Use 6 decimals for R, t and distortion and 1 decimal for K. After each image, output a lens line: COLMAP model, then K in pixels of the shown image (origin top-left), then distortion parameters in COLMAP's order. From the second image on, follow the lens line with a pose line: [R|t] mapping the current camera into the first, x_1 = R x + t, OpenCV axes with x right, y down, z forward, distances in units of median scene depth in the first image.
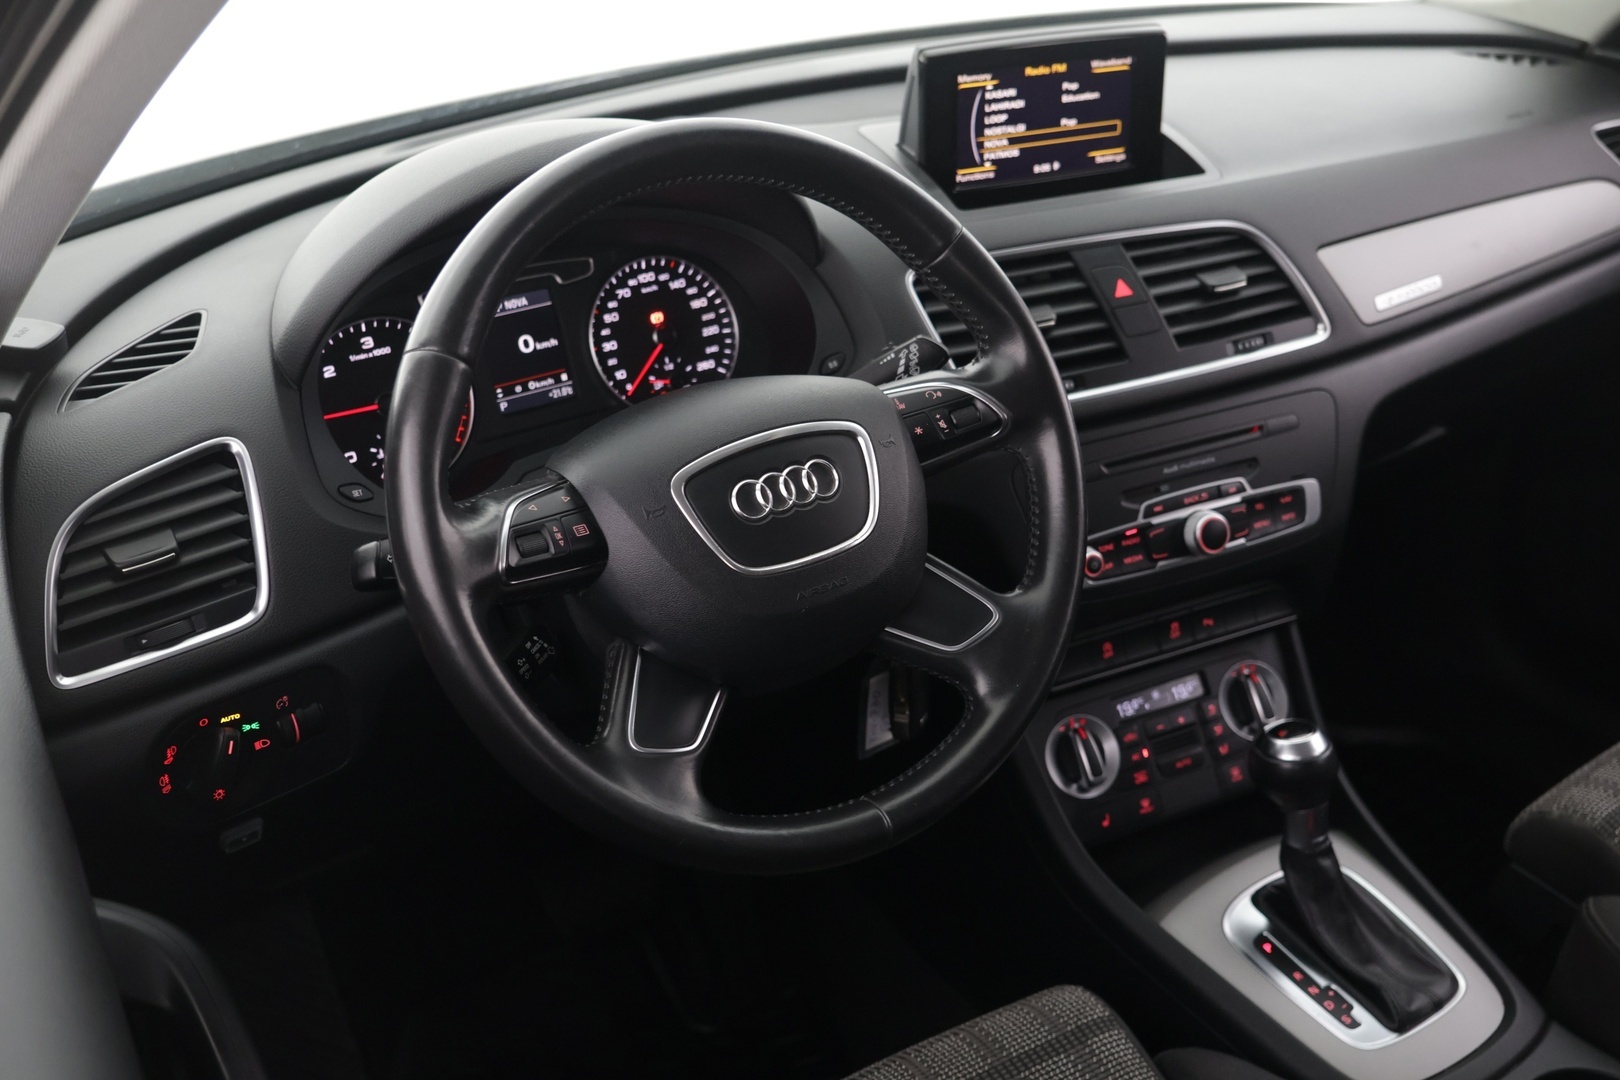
lens RADIAL K [[1726.1, 0, 822.0], [0, 1726.1, 517.9], [0, 0, 1]] dist [0.006844, 0.000000]
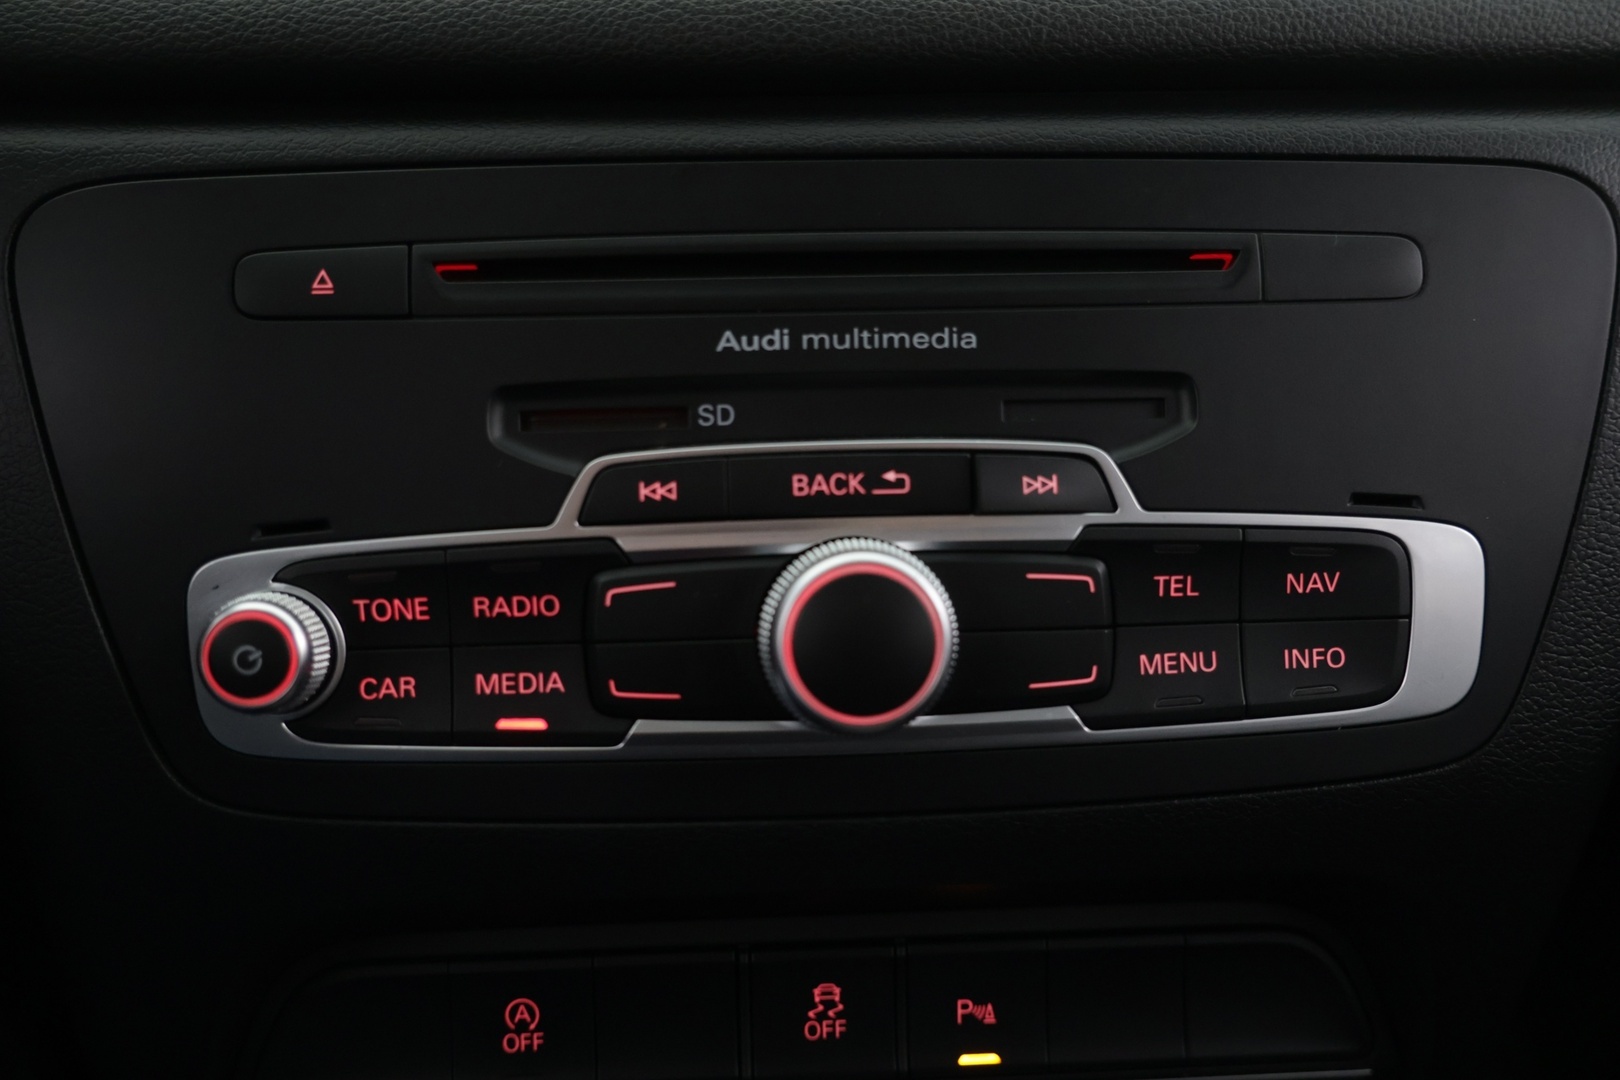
lens RADIAL K [[1528.5, 0, 818.2], [0, 1528.5, 540.0], [0, 0, 1]] dist [-0.028088, 0.000000]
pose [[0.931749, 0.158362, -0.326748, 0.282410], [-0.191167, 0.979013, -0.070638, 0.011401], [0.308704, 0.128280, 0.942468, 0.810113]]
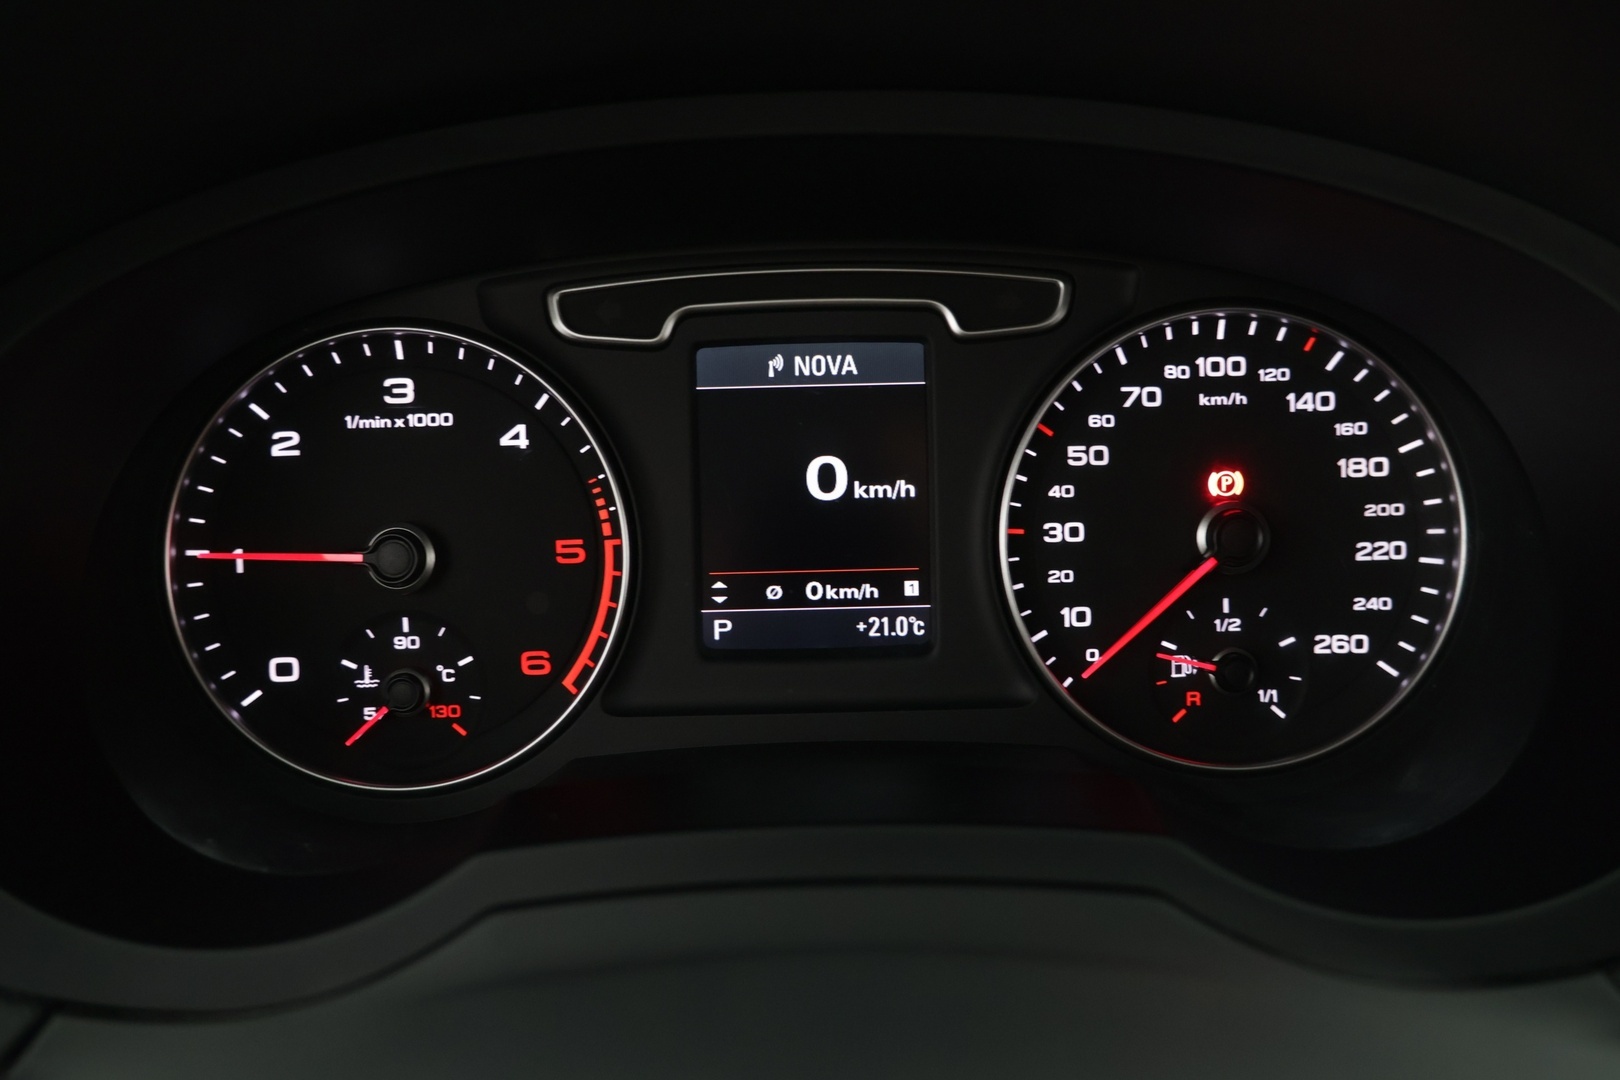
lens RADIAL K [[1371.7, 0, 846.5], [0, 1371.7, 540.7], [0, 0, 1]] dist [-0.043154, 0.053585]
pose [[0.836952, 0.221215, -0.500574, -0.018001], [-0.244319, 0.969490, 0.019941, -0.091469], [0.489713, 0.105610, 0.865464, 0.724871]]
